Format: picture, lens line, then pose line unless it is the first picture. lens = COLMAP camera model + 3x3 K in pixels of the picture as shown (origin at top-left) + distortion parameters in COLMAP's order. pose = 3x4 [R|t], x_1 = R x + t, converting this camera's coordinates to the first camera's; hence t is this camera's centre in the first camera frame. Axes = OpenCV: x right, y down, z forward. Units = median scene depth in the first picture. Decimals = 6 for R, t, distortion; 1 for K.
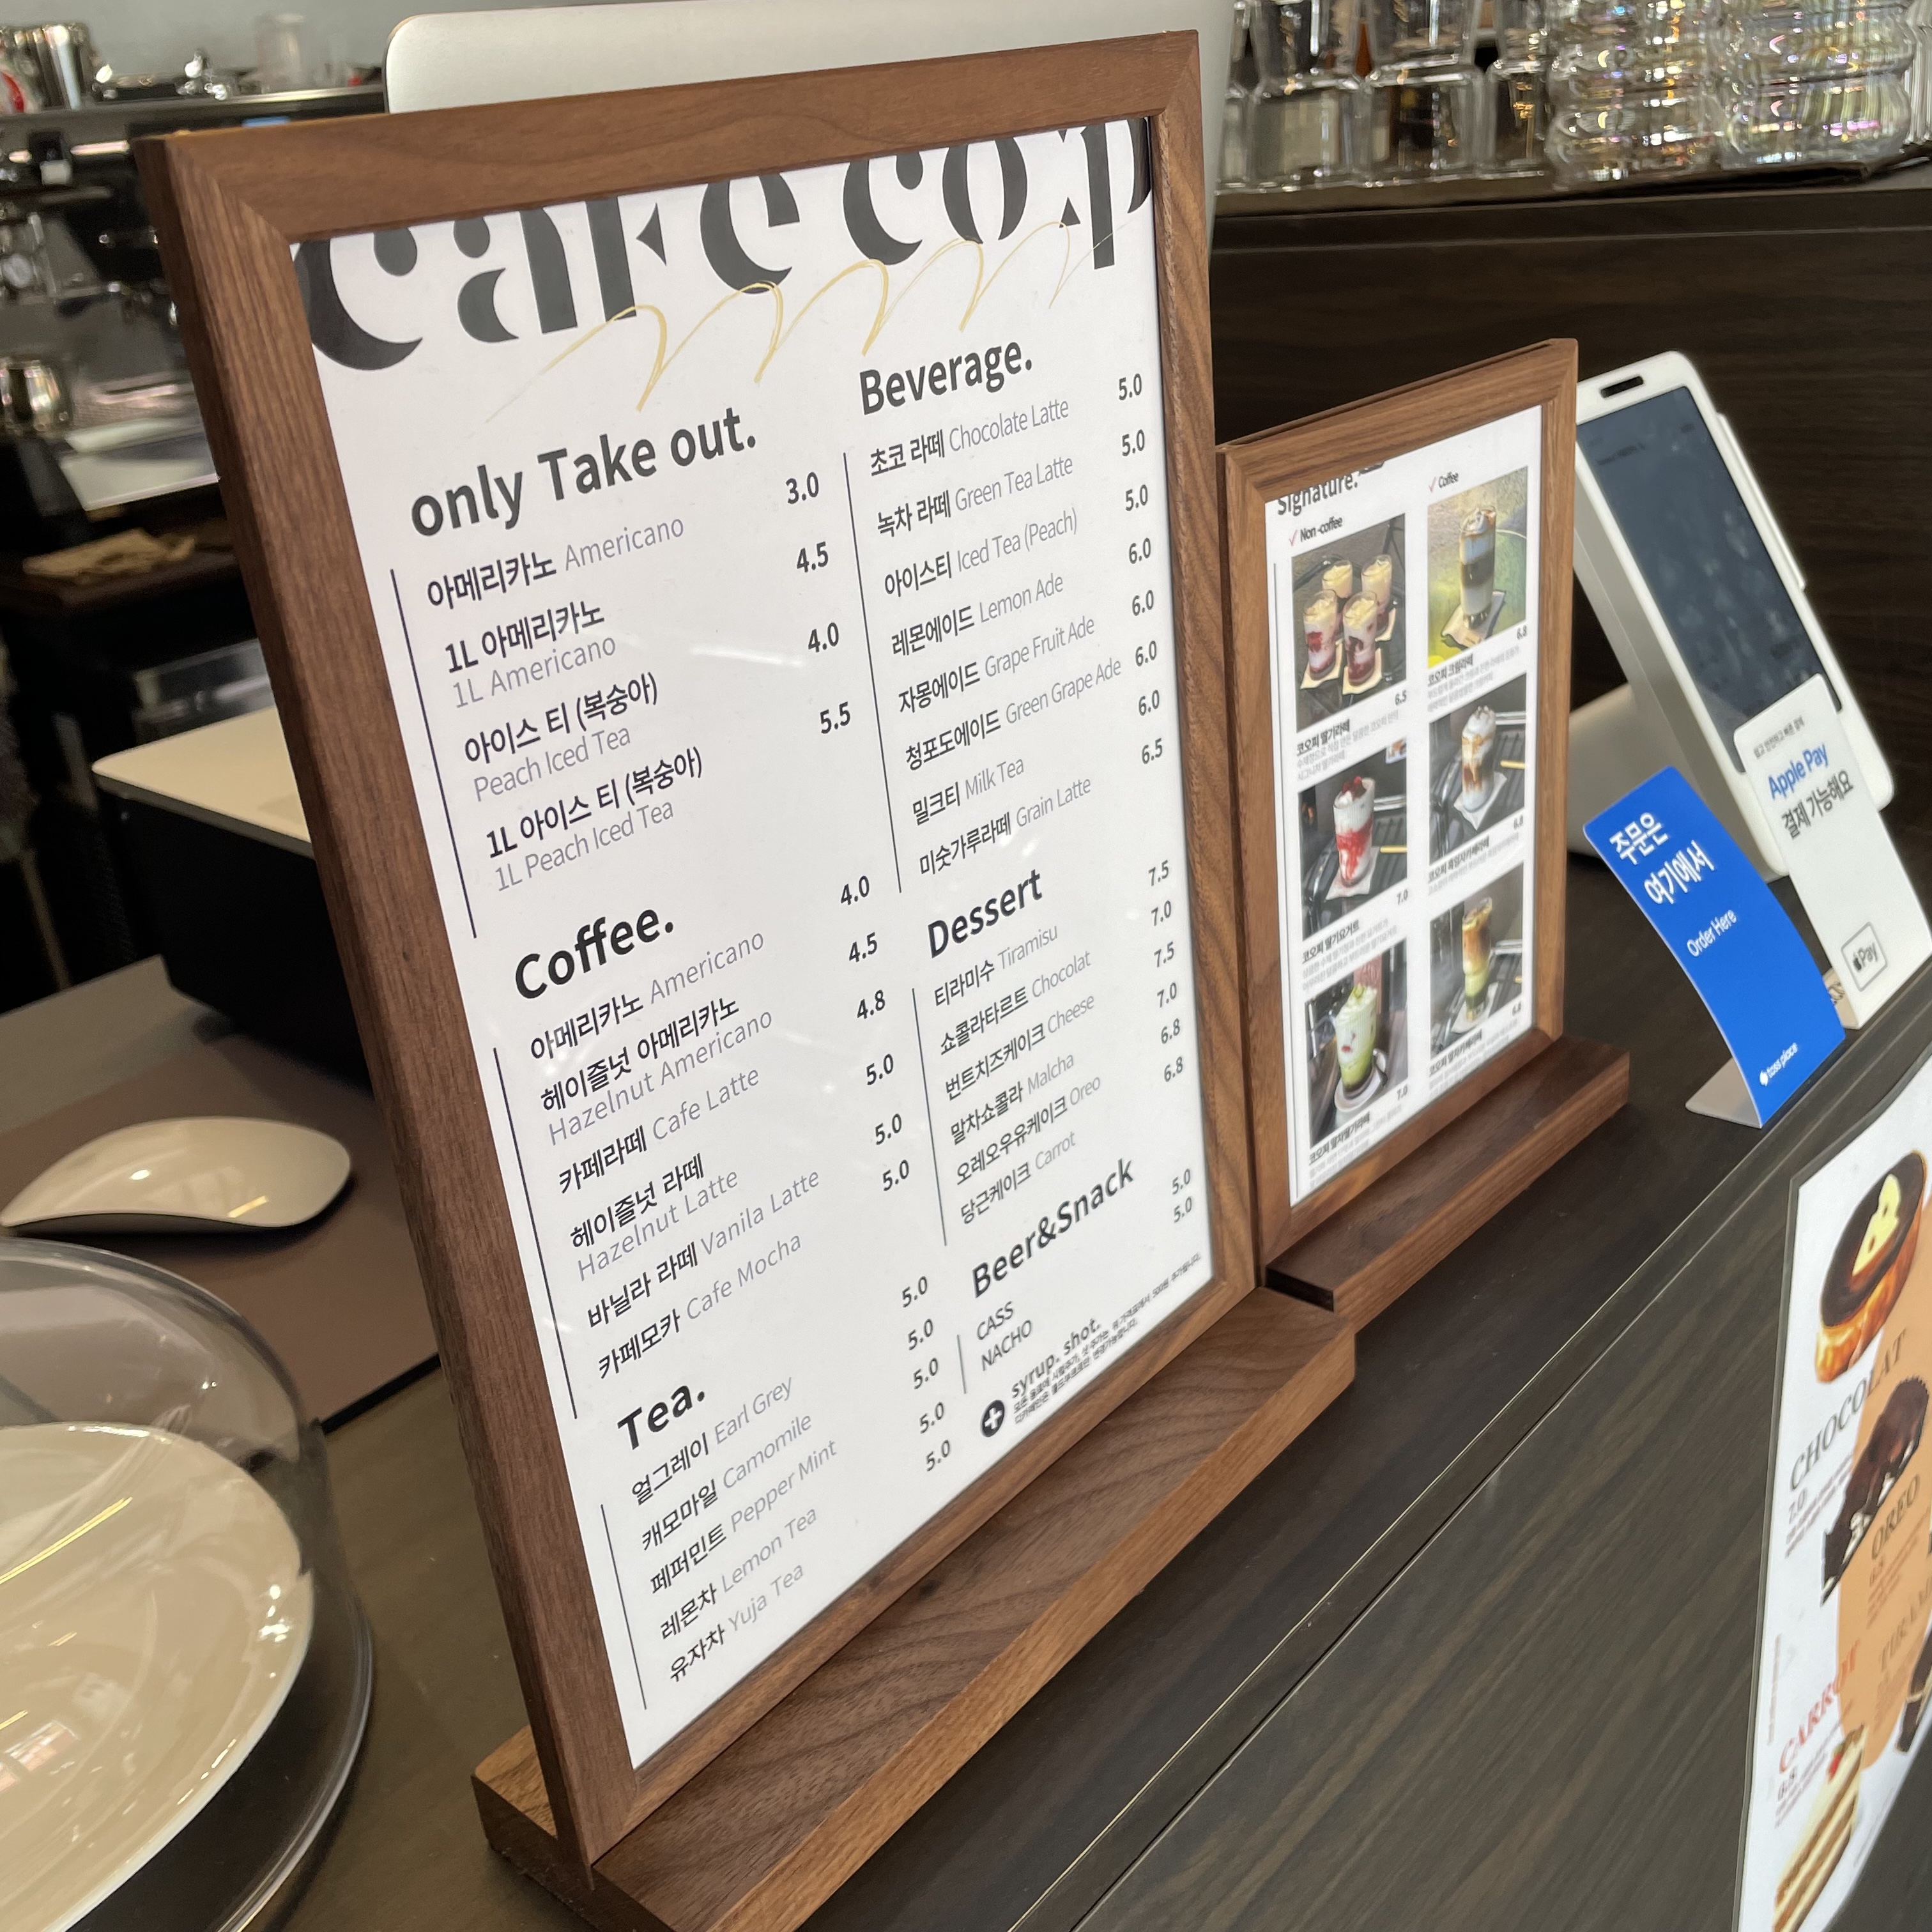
lens RADIAL K [[2018.6, 0, 963.4], [0, 2018.6, 933.2], [0, 0, 1]] dist [0.094942, -0.170525]
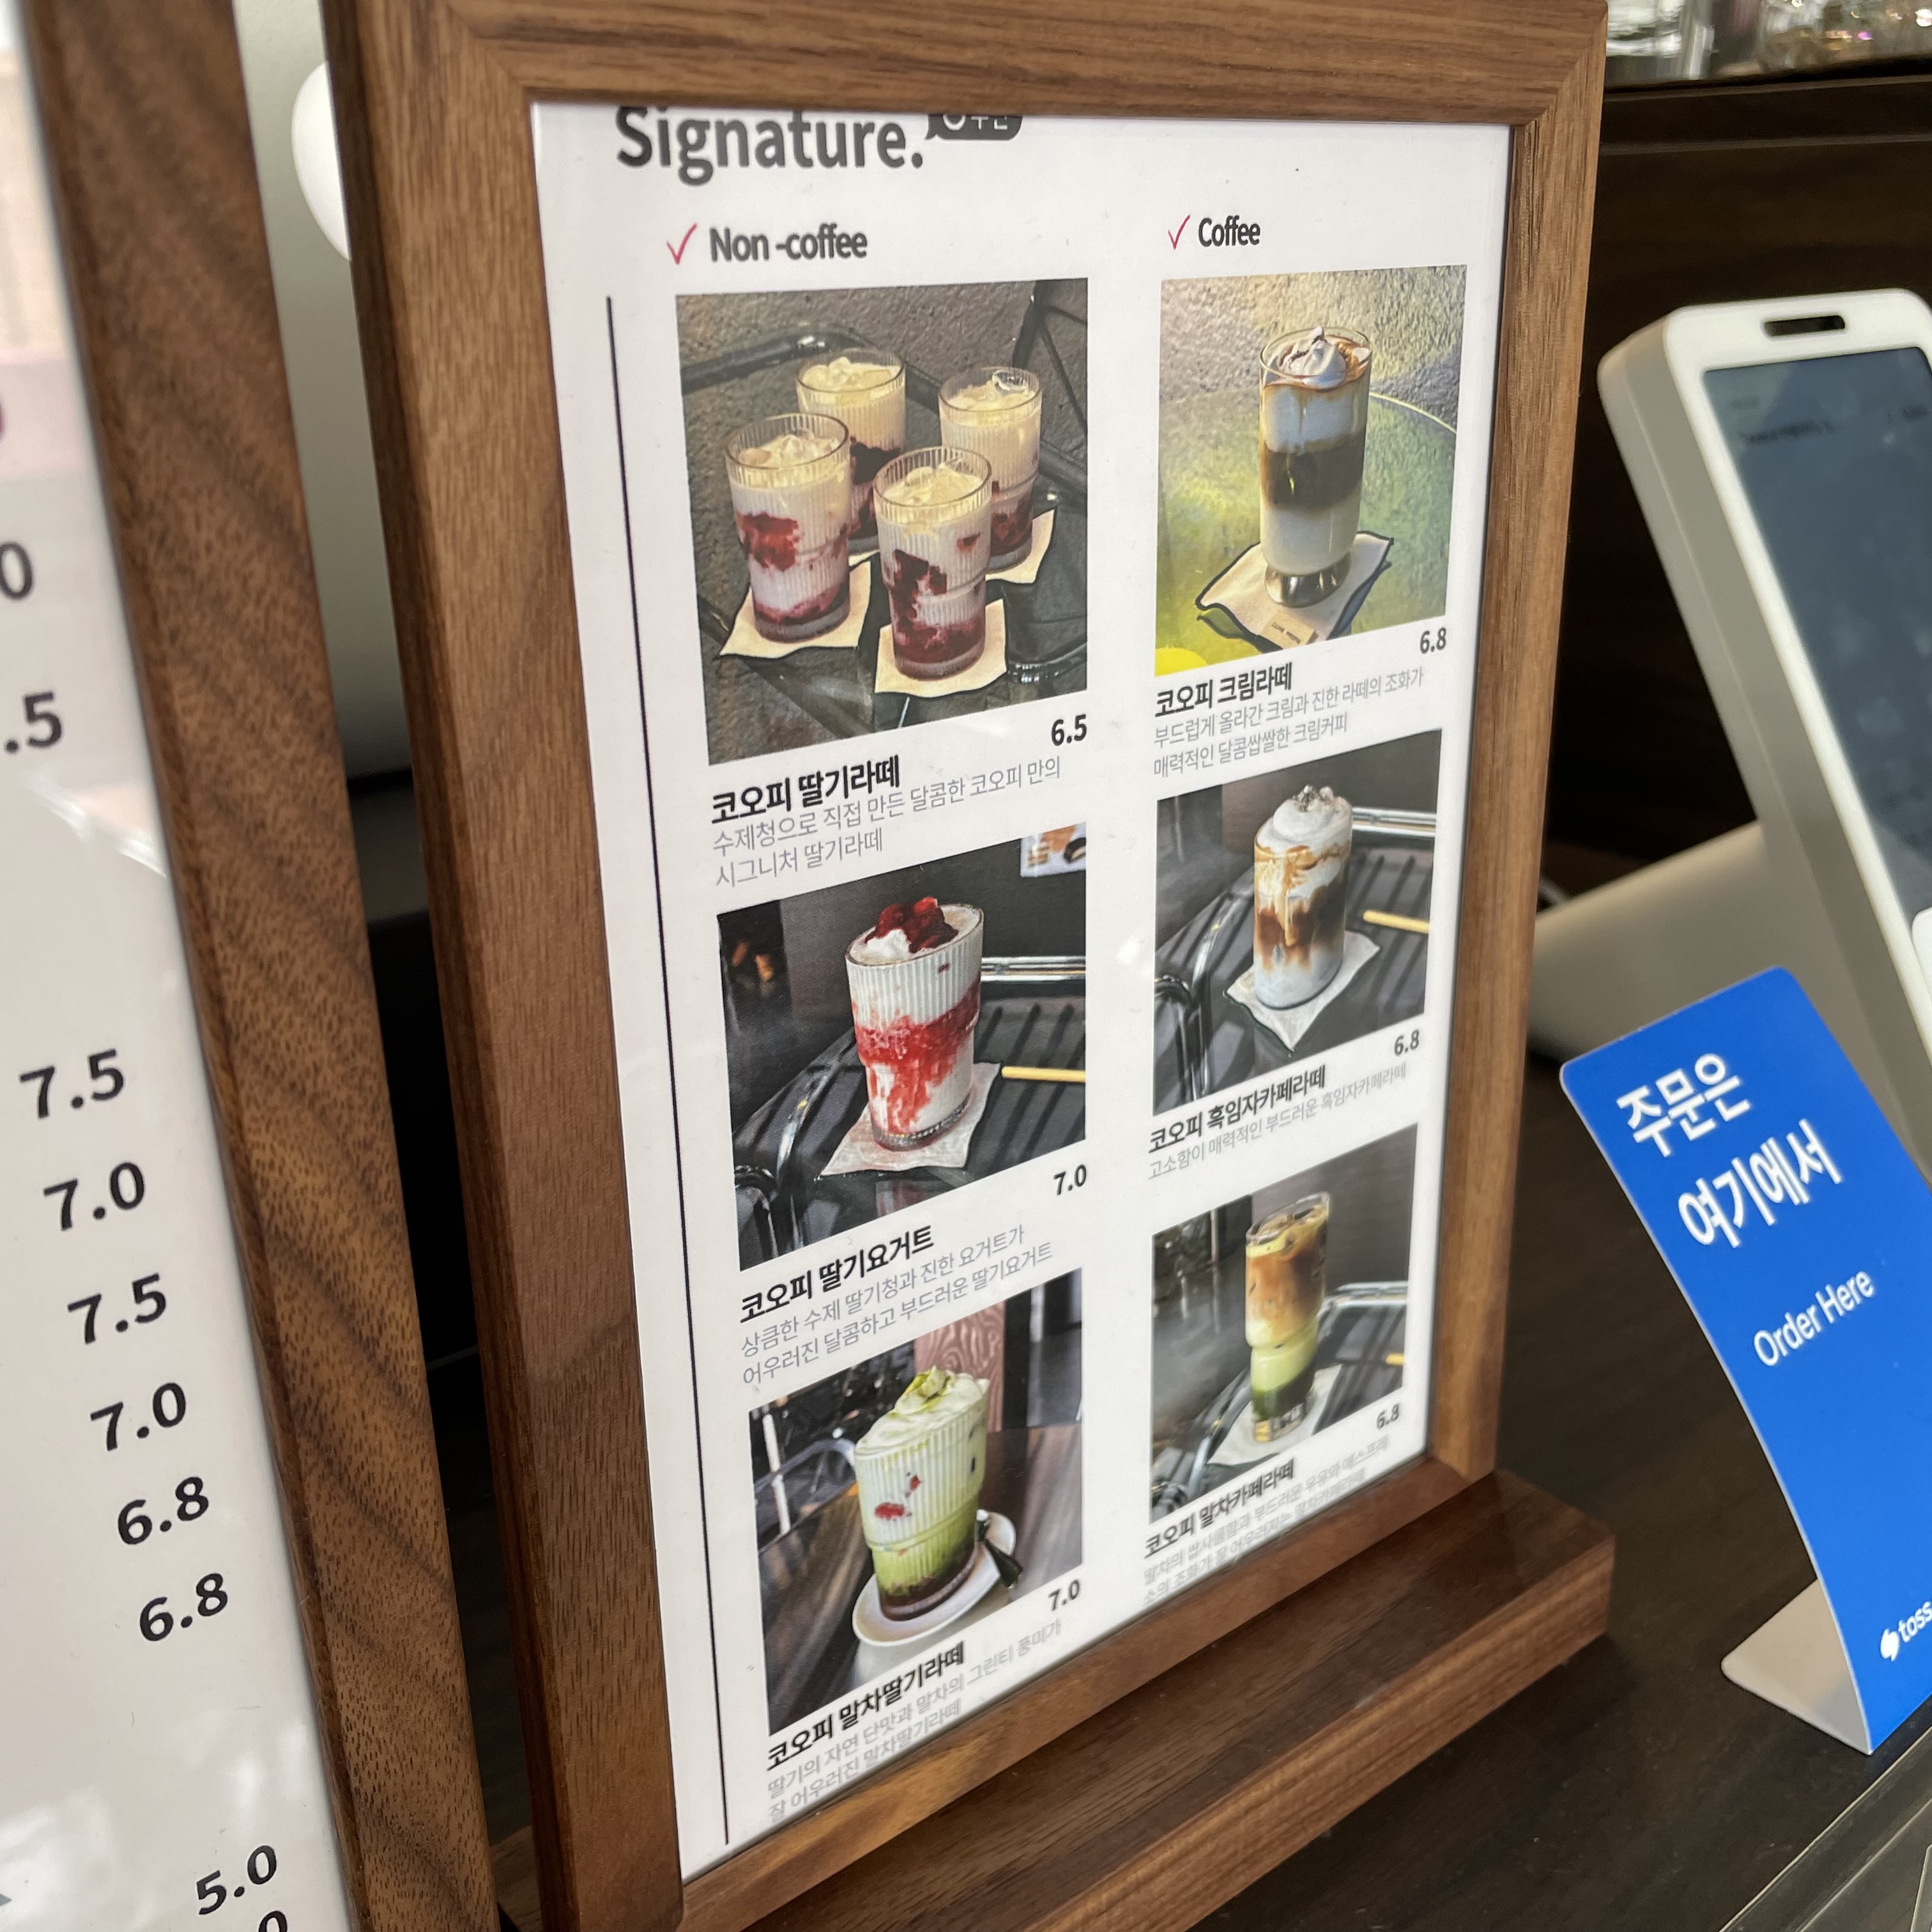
lens RADIAL K [[2018.6, 0, 963.4], [0, 2018.6, 933.2], [0, 0, 1]] dist [0.094942, -0.170525]
pose [[0.986357, 0.121231, -0.111366, 0.235169], [-0.126669, 0.991009, -0.043093, -0.049531], [0.105140, 0.056612, 0.992845, 0.548016]]
